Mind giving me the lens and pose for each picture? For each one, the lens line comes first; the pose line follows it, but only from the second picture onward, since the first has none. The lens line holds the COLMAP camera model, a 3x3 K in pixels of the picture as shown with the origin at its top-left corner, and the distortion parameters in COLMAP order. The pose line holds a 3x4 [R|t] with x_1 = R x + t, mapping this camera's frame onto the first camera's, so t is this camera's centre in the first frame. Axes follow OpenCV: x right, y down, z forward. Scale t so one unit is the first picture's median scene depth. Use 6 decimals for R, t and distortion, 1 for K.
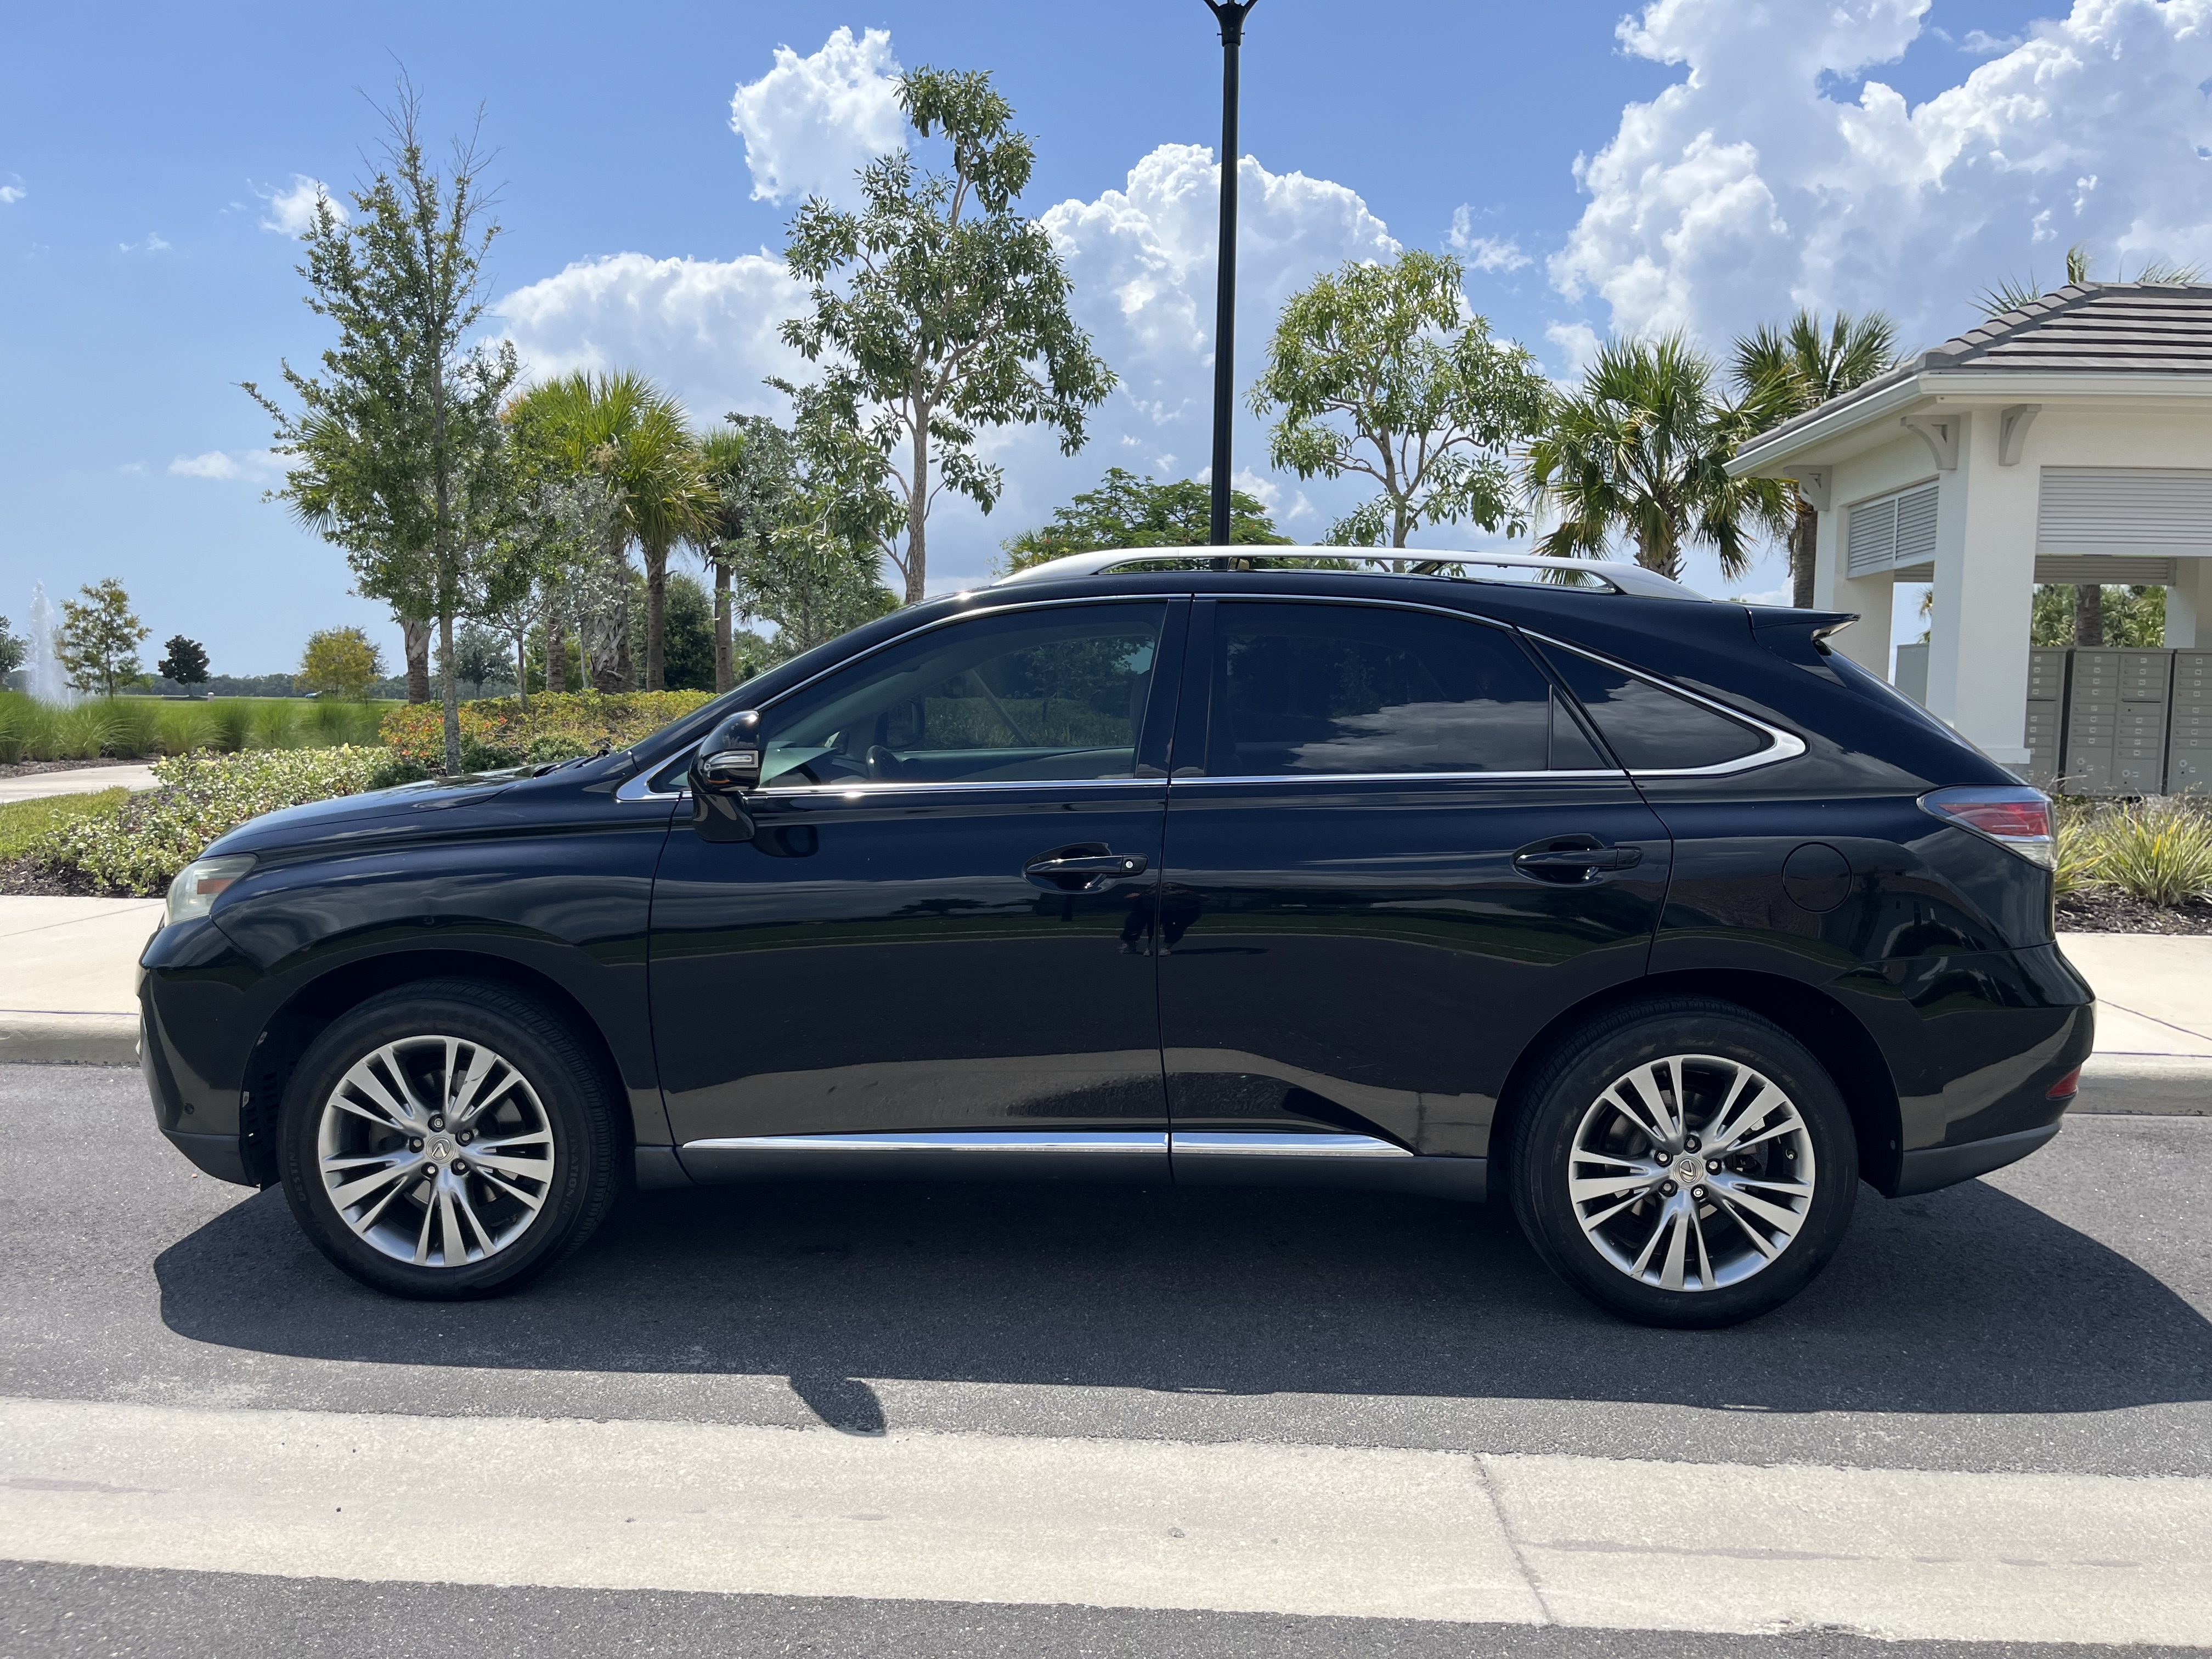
lens RADIAL K [[1703.0, 0, 1085.9], [0, 1703.0, 824.6], [0, 0, 1]] dist [0.080990, -0.132390]
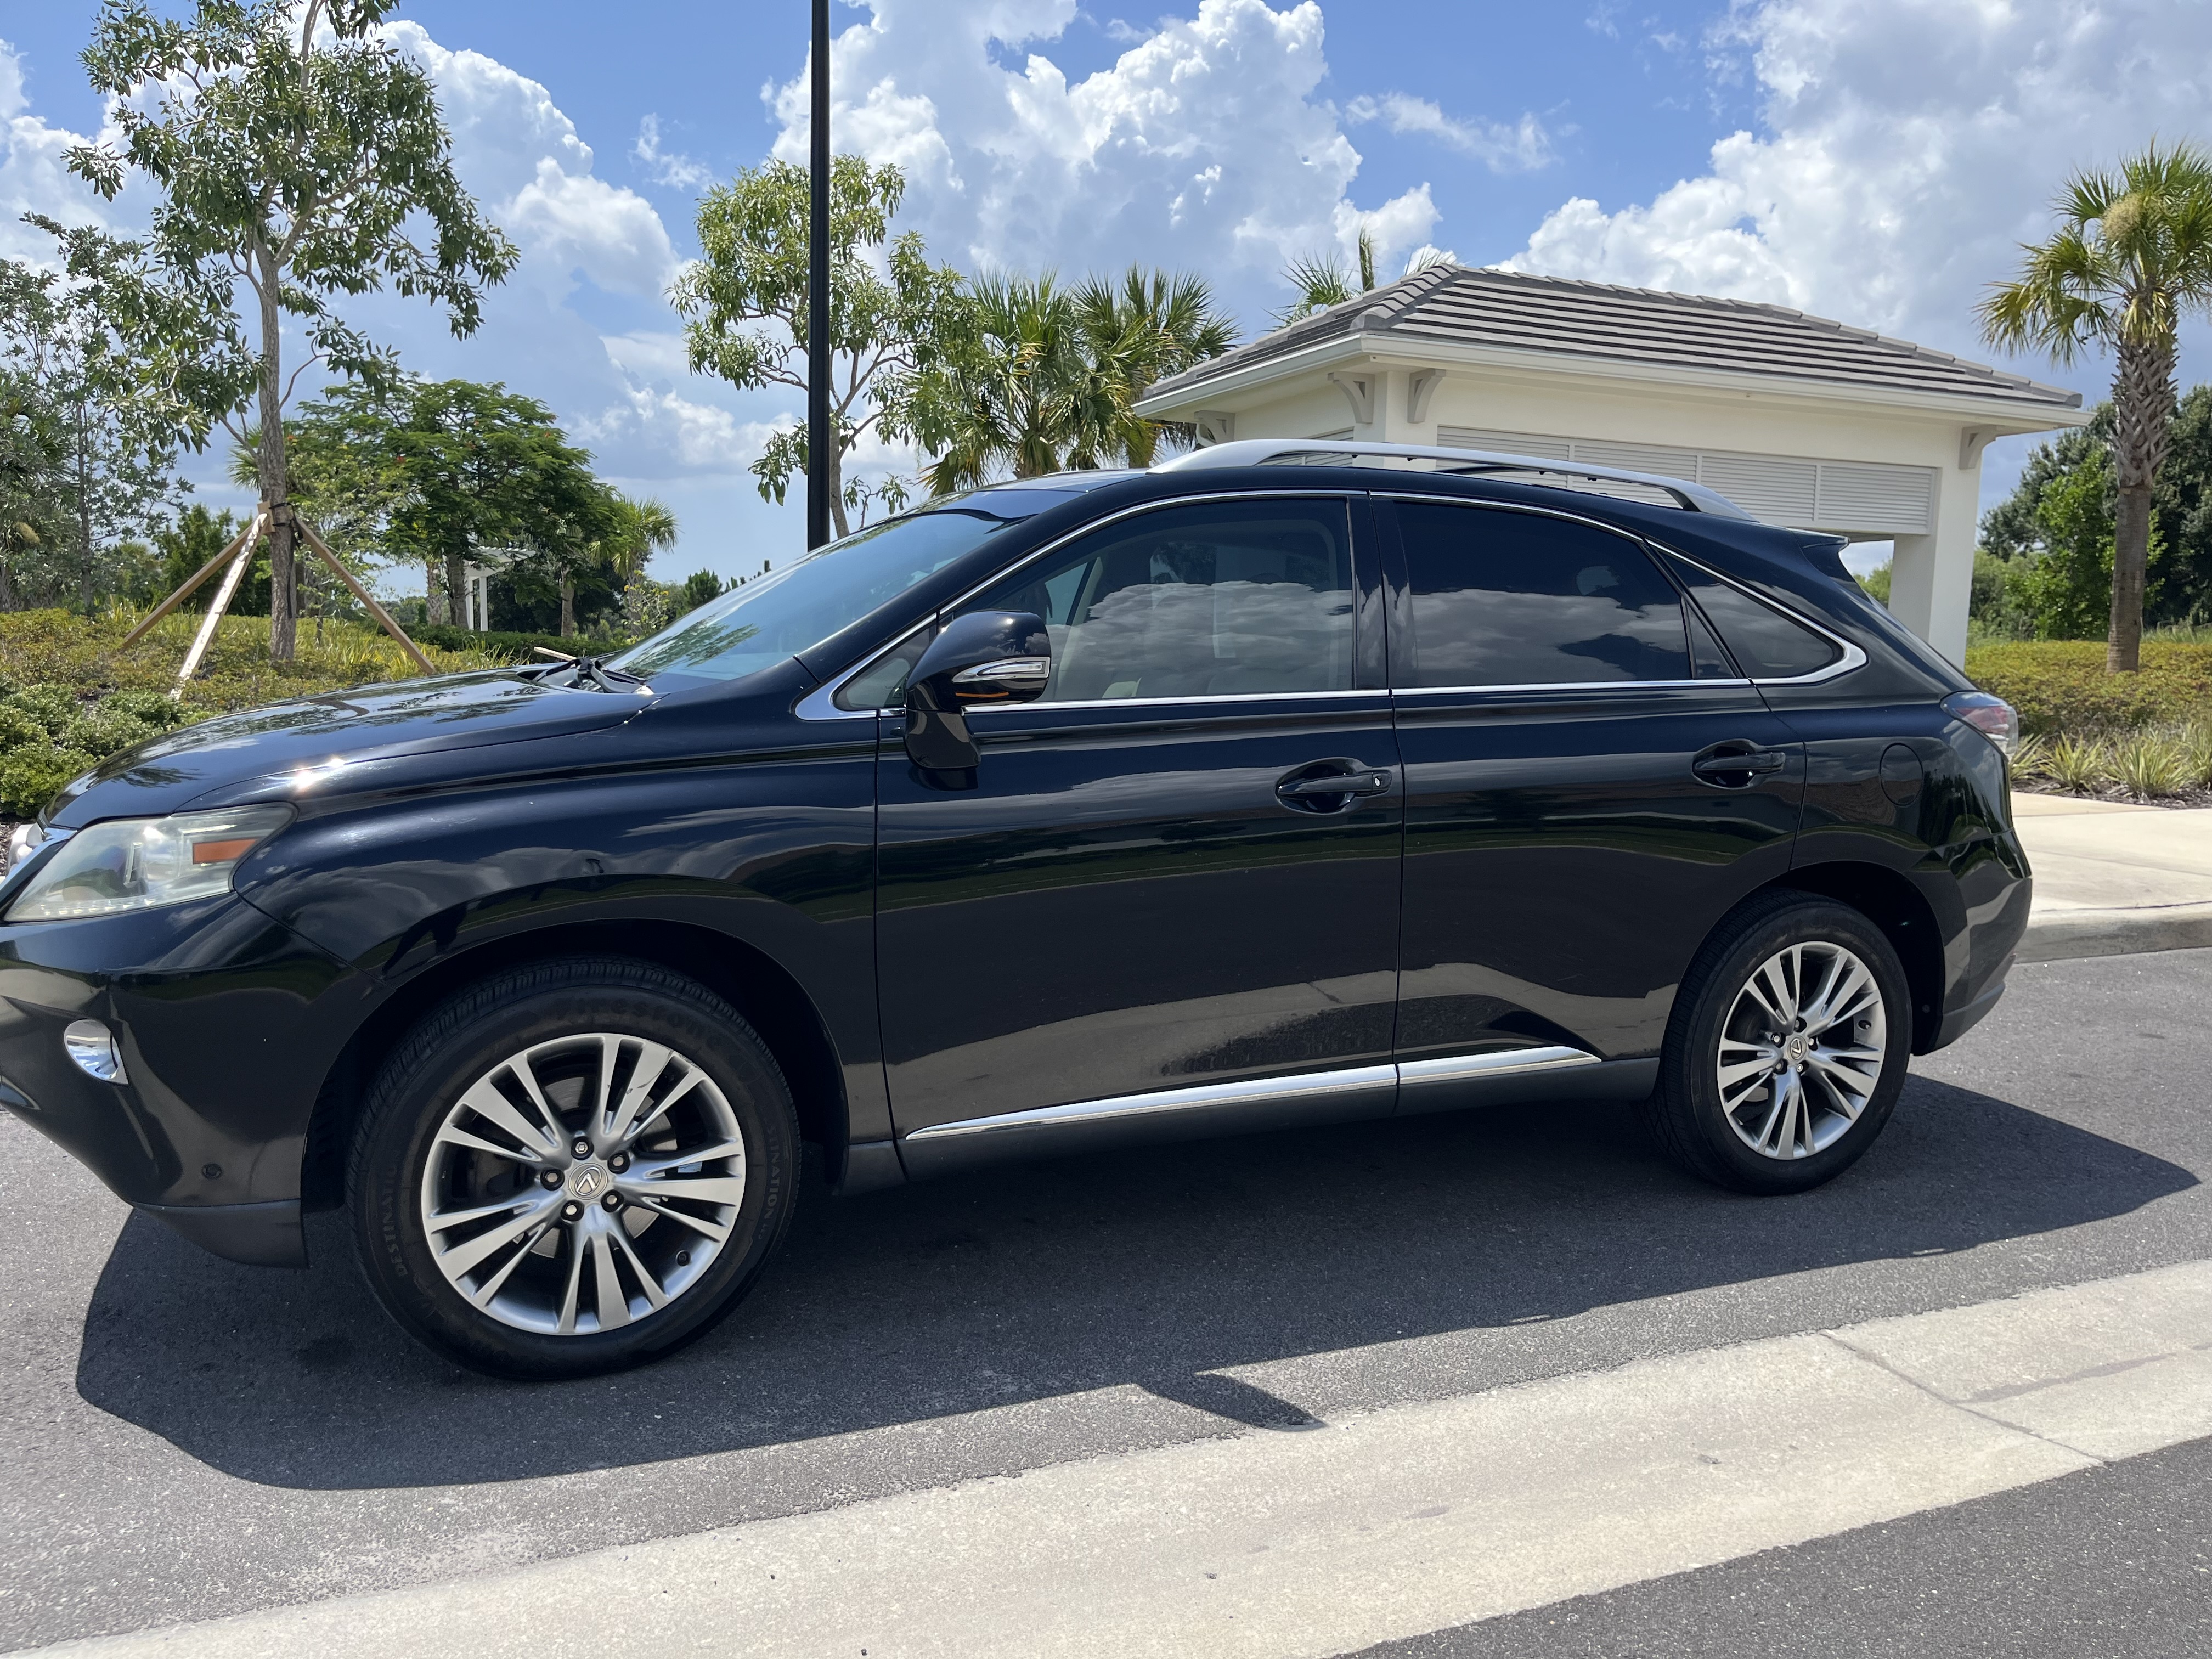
lens RADIAL K [[1709.7, 0, 1109.4], [0, 1709.7, 839.4], [0, 0, 1]] dist [0.065780, -0.103679]
pose [[0.893355, -0.043179, 0.447273, -0.509743], [0.021485, 0.998339, 0.053464, 0.001581], [-0.448838, -0.038153, 0.892798, 0.222644]]
